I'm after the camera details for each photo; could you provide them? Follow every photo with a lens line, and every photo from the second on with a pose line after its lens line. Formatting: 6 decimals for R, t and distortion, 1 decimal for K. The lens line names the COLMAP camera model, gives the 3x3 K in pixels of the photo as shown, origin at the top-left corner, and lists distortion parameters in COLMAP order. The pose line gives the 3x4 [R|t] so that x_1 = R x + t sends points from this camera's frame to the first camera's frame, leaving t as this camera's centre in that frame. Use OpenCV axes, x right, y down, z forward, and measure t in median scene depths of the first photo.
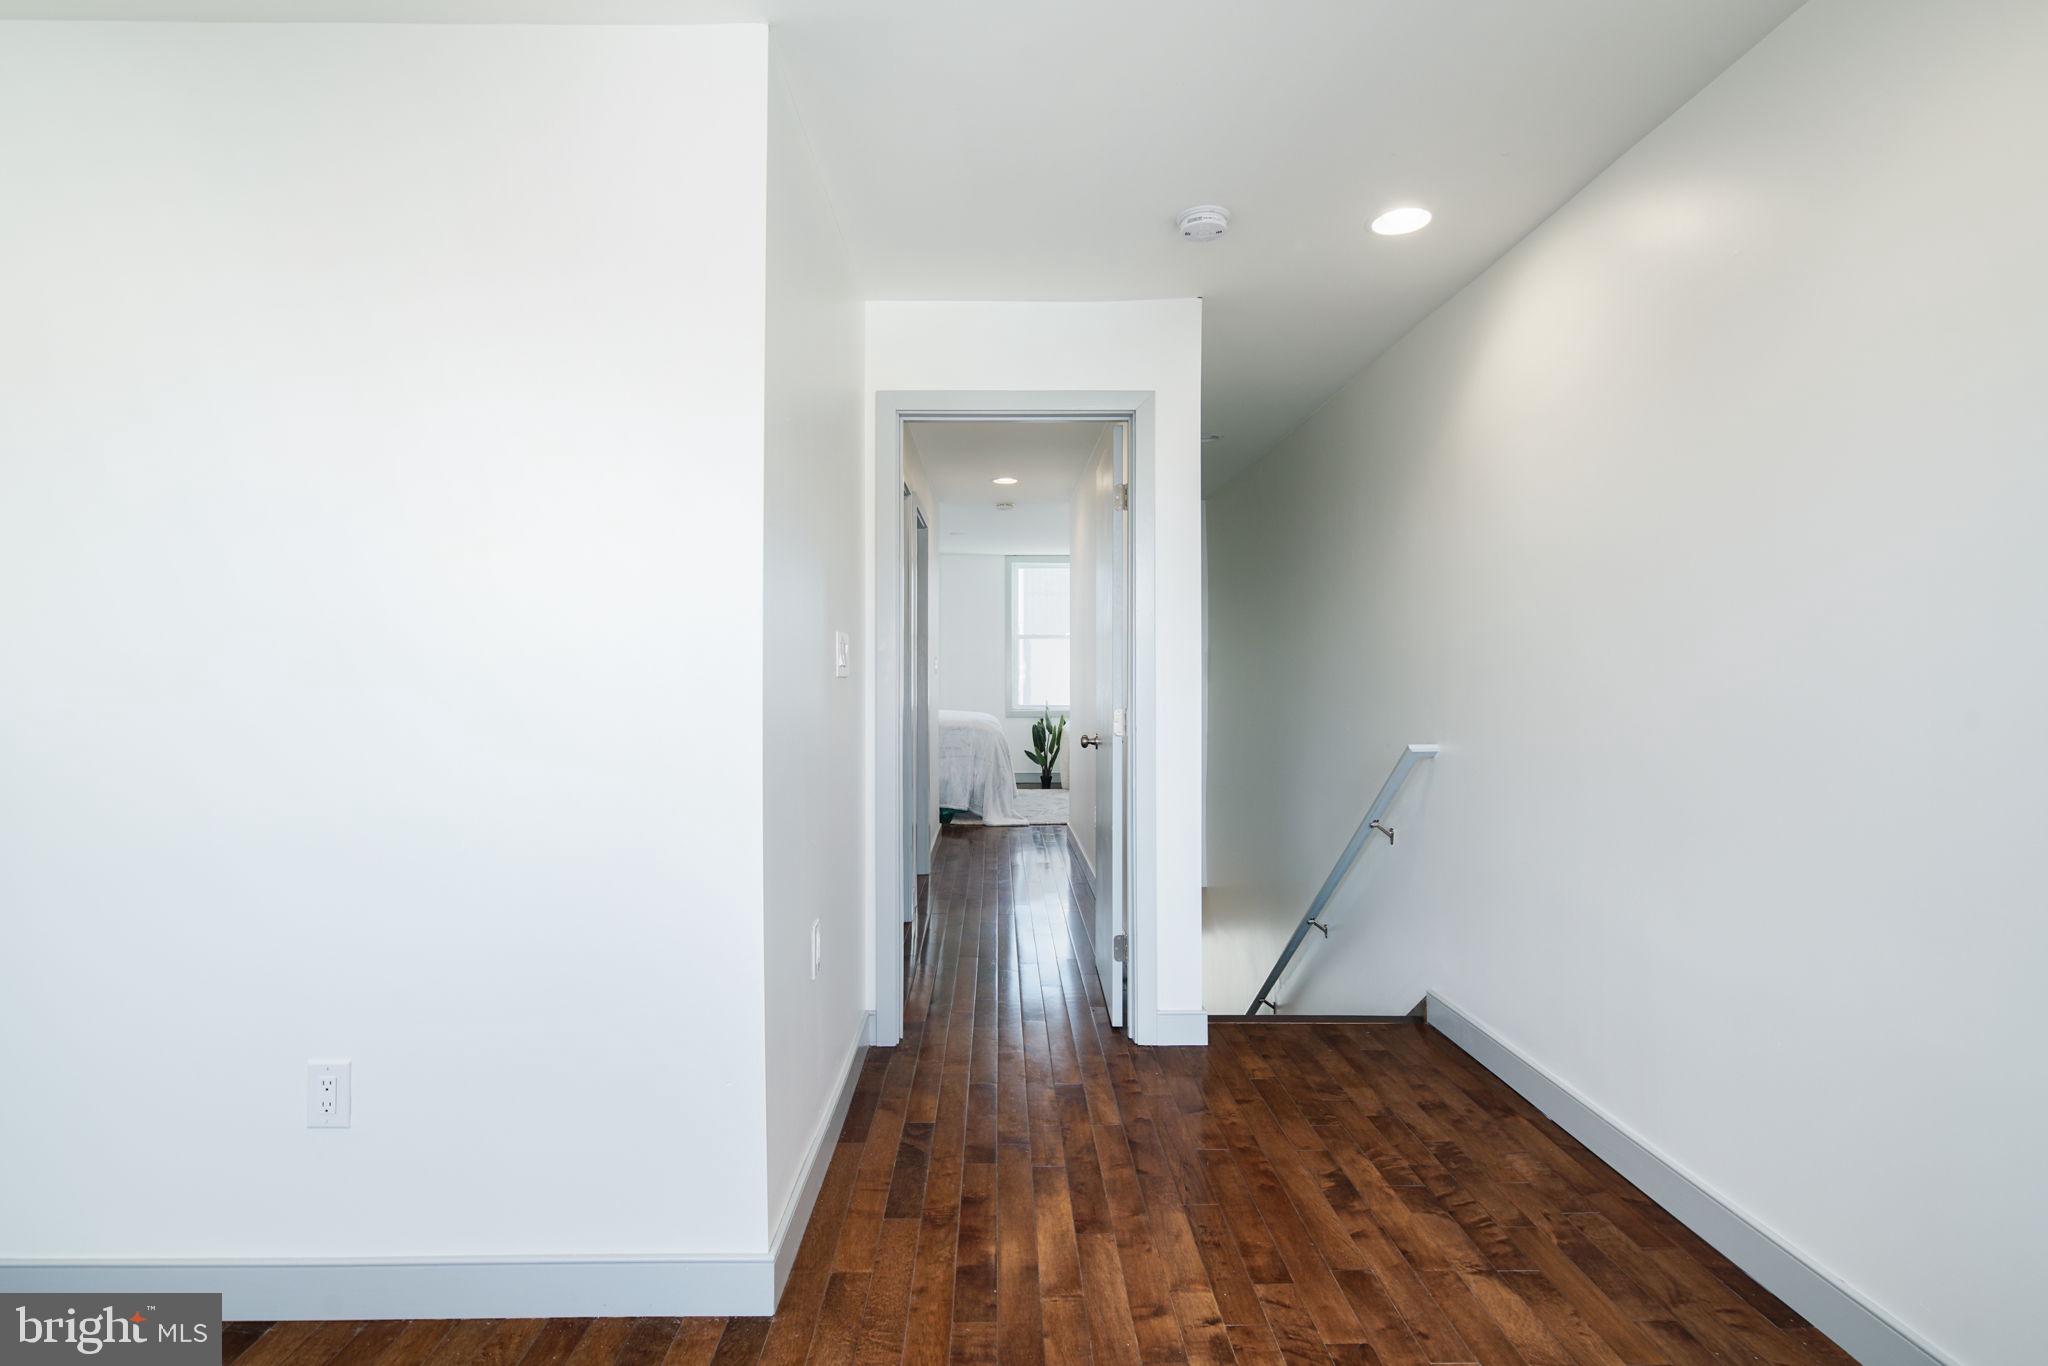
lens RADIAL K [[1017.0, 0, 1018.0], [0, 1017.0, 673.0], [0, 0, 1]] dist [0.003682, -0.005019]
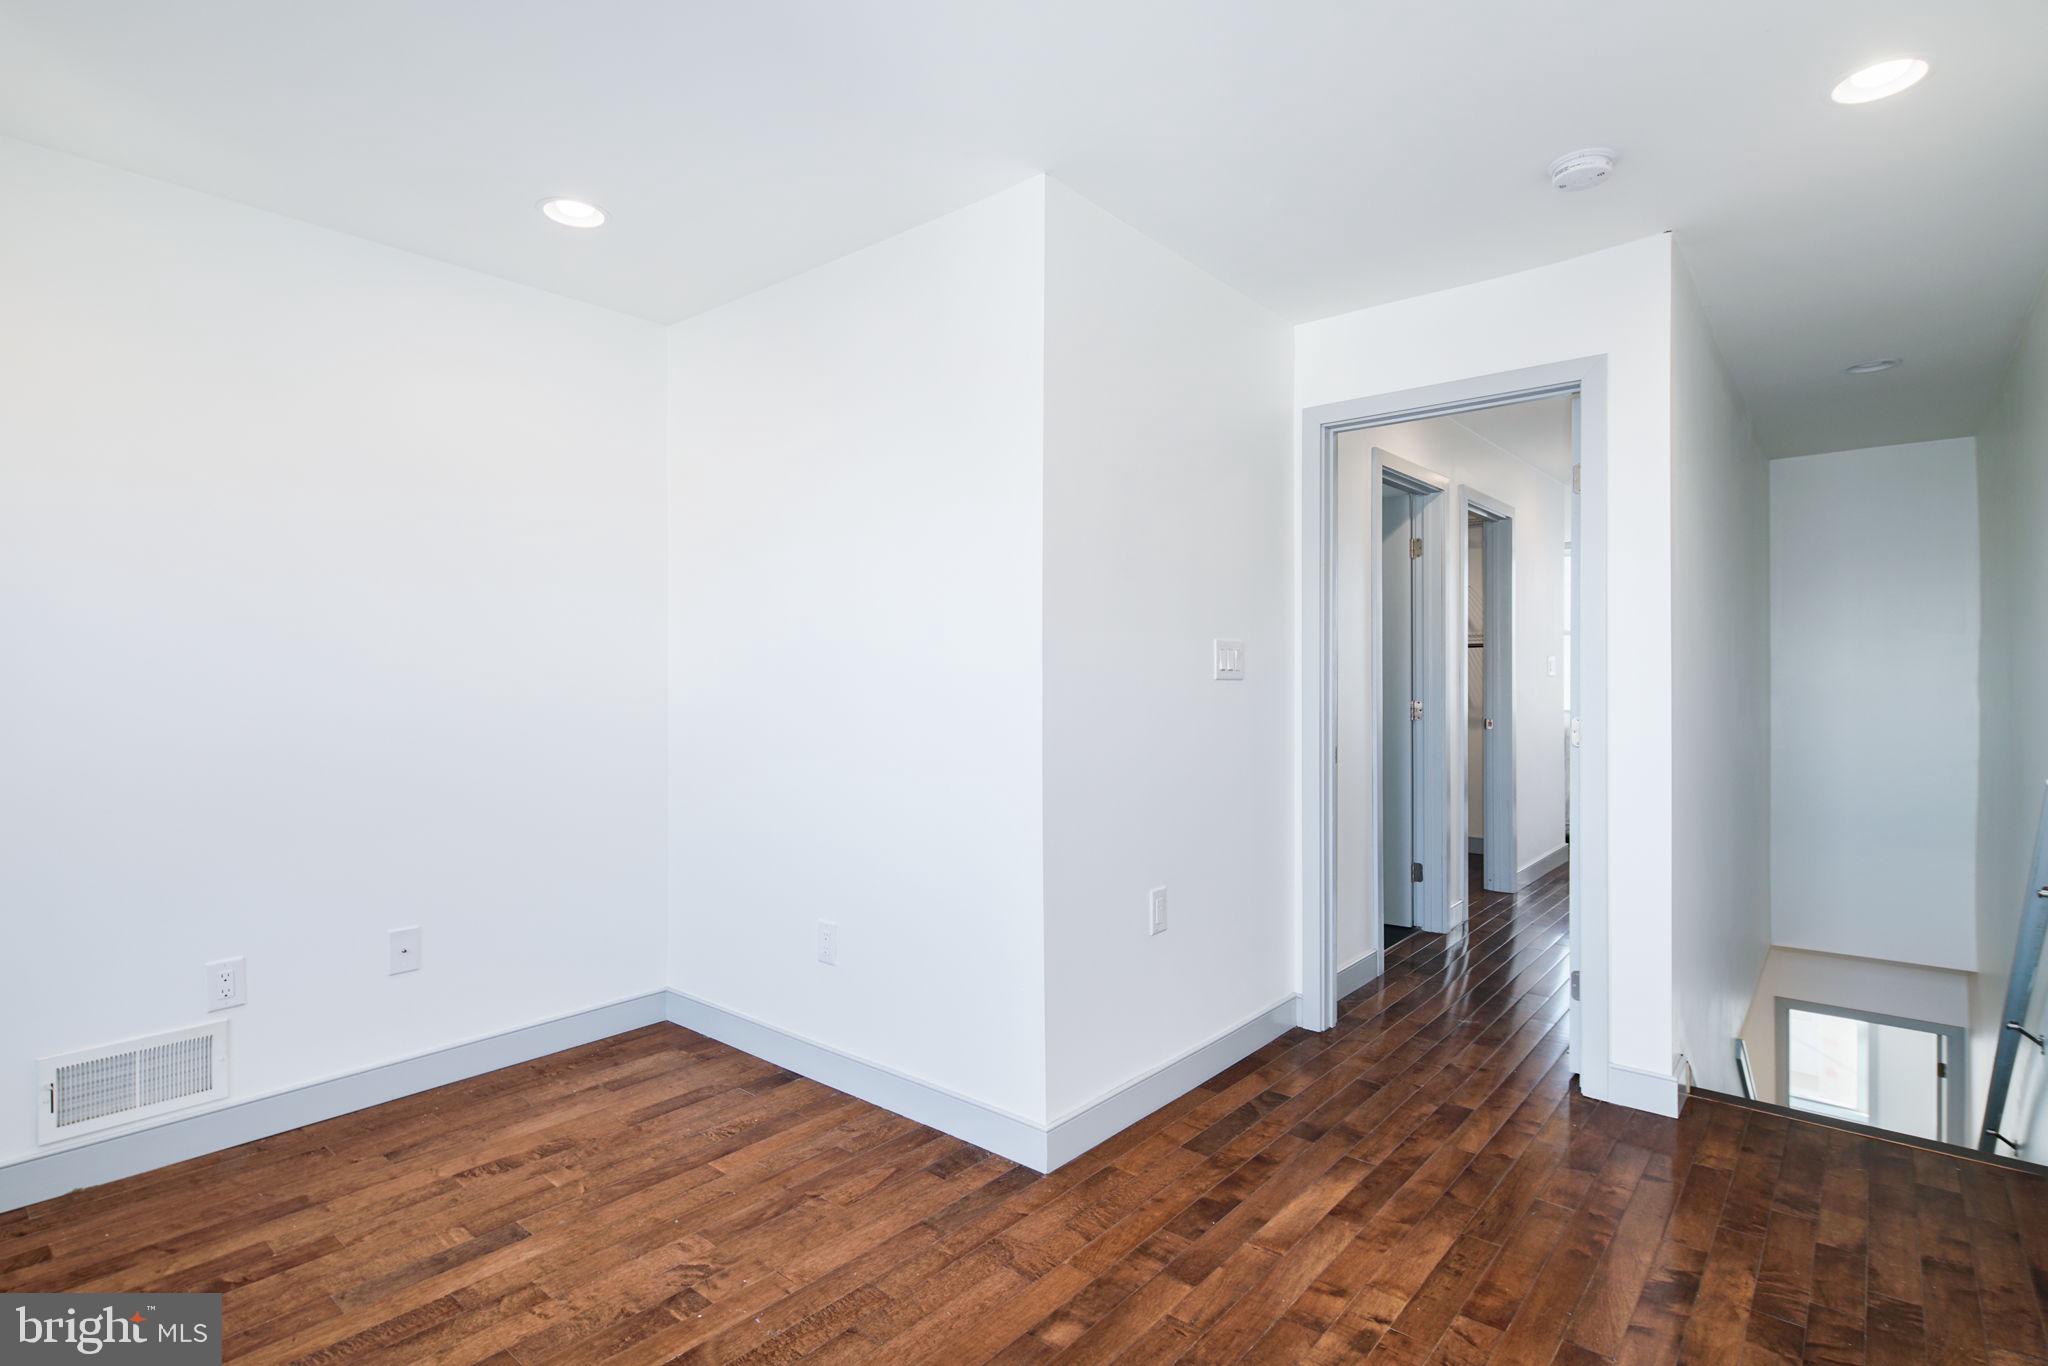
lens RADIAL K [[1017.0, 0, 997.3], [0, 1017.0, 676.4], [0, 0, 1]] dist [0.003682, -0.005019]
pose [[0.747888, 0.003221, -0.663818, 0.453885], [-0.002580, 0.999995, 0.001945, -0.000411], [0.663820, 0.000258, 0.747892, -0.003325]]
